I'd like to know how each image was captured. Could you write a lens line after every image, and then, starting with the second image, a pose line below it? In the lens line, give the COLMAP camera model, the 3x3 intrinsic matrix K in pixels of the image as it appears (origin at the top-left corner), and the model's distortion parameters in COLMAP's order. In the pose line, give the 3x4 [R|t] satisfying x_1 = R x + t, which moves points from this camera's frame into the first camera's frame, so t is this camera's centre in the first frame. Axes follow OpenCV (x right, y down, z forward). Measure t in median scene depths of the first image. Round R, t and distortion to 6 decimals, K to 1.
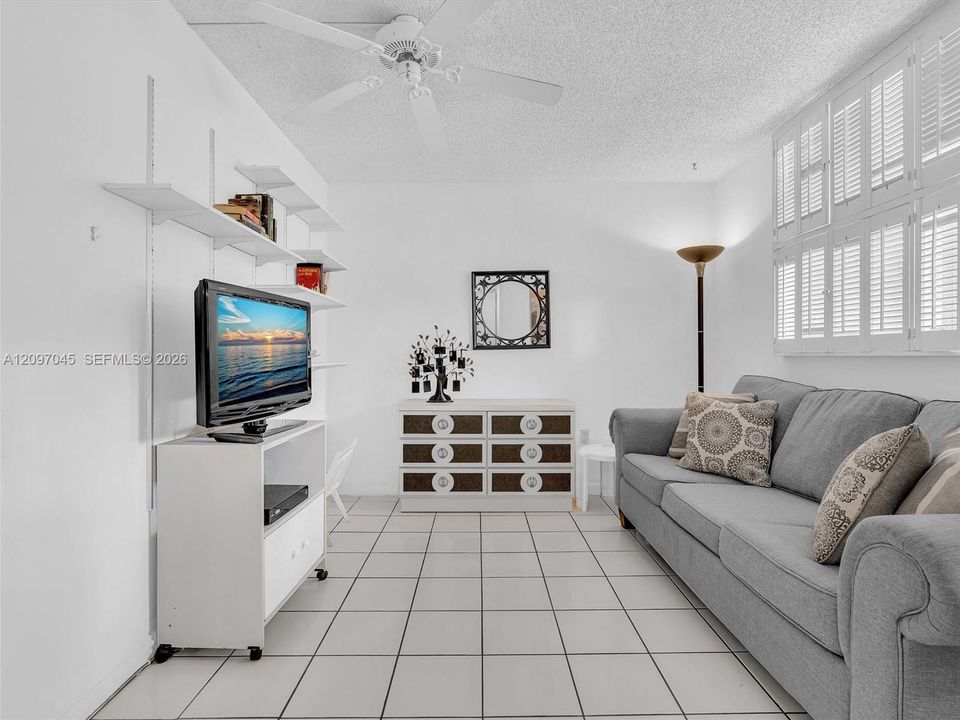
lens RADIAL K [[490.6, 0, 482.5], [0, 490.6, 357.0], [0, 0, 1]] dist [-0.005204, 0.000640]
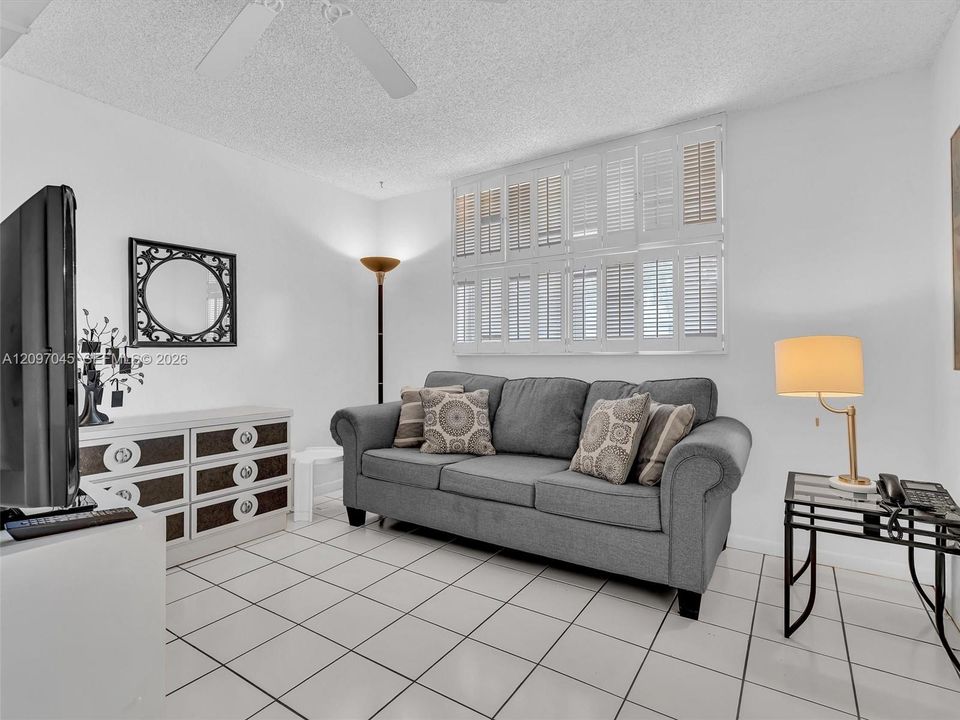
lens RADIAL K [[490.6, 0, 480.3], [0, 490.6, 357.3], [0, 0, 1]] dist [-0.005204, 0.000640]
pose [[0.553129, -0.001905, 0.833093, -0.361242], [0.003618, 0.999993, -0.000115, 0.002217], [-0.833088, 0.003078, 0.553132, 0.200996]]
